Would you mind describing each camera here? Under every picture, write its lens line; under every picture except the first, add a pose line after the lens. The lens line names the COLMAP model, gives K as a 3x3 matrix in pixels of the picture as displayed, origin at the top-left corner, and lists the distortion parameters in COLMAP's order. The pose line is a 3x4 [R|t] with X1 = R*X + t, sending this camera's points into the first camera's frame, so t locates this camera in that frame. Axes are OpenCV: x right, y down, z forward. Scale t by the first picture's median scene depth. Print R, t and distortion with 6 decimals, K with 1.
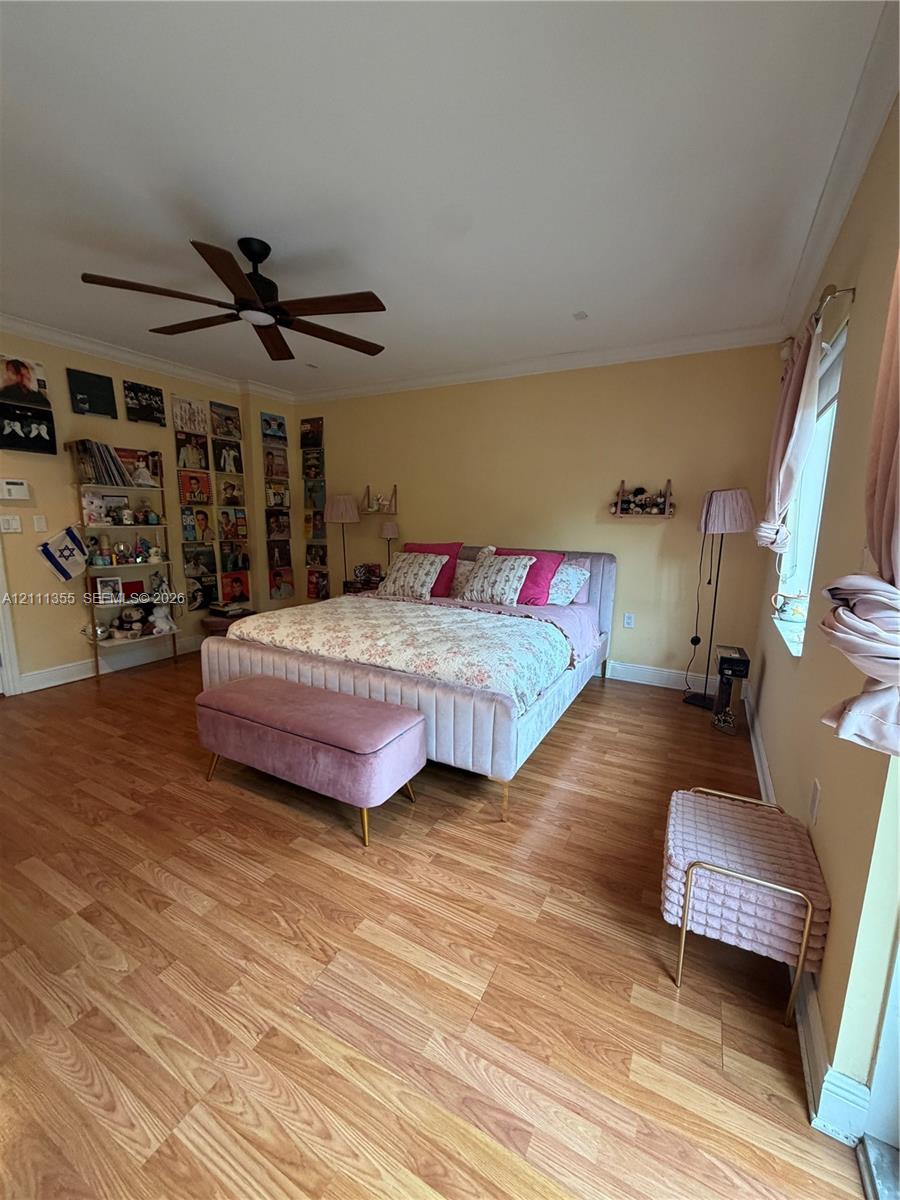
lens RADIAL K [[476.2, 0, 448.2], [0, 476.2, 605.0], [0, 0, 1]] dist [-0.004692, -0.000365]
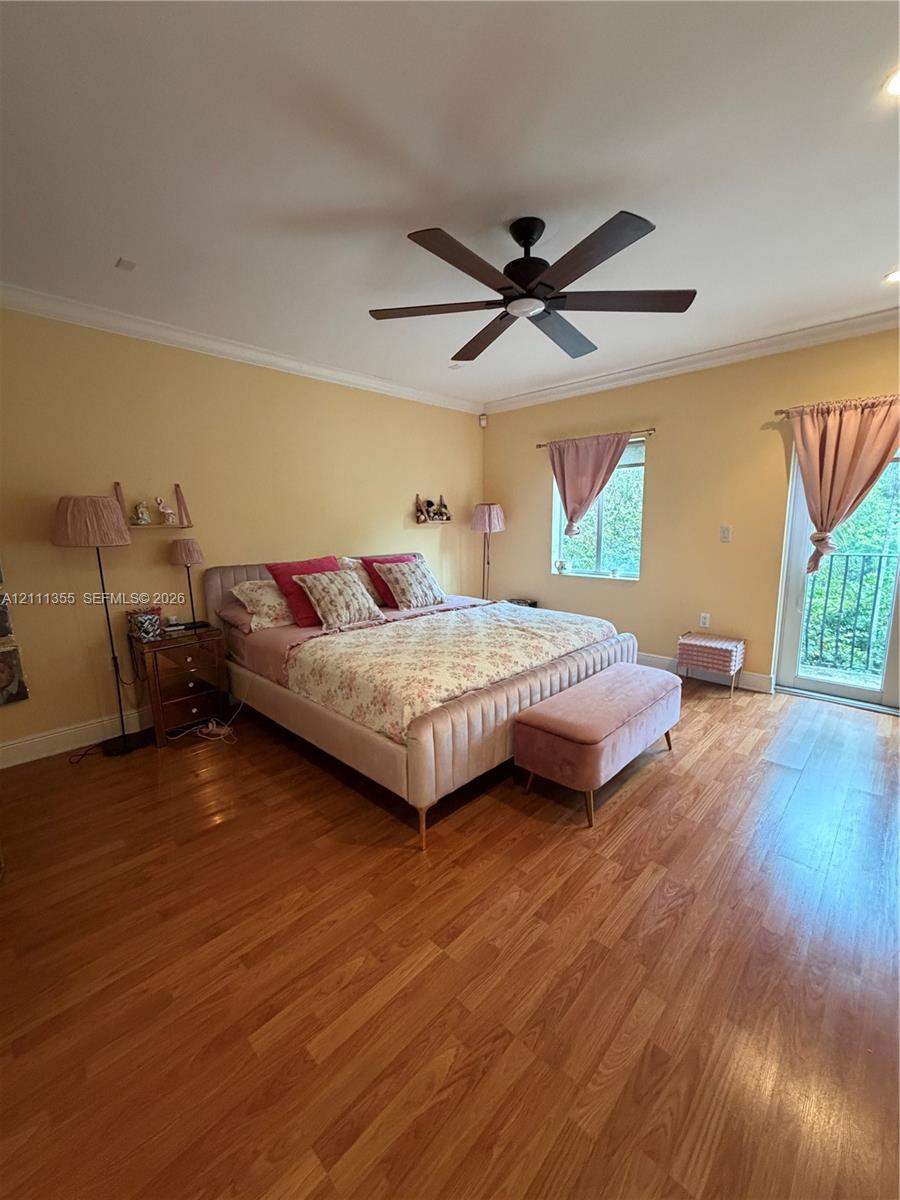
lens RADIAL K [[523.6, 0, 450.0], [0, 523.6, 600.0], [0, 0, 1]] dist [0.001098, 0.000562]
pose [[0.227604, -0.144852, 0.962920, -1.089192], [0.220446, 0.970865, 0.093941, -0.122467], [-0.948472, 0.190891, 0.252905, 0.726468]]
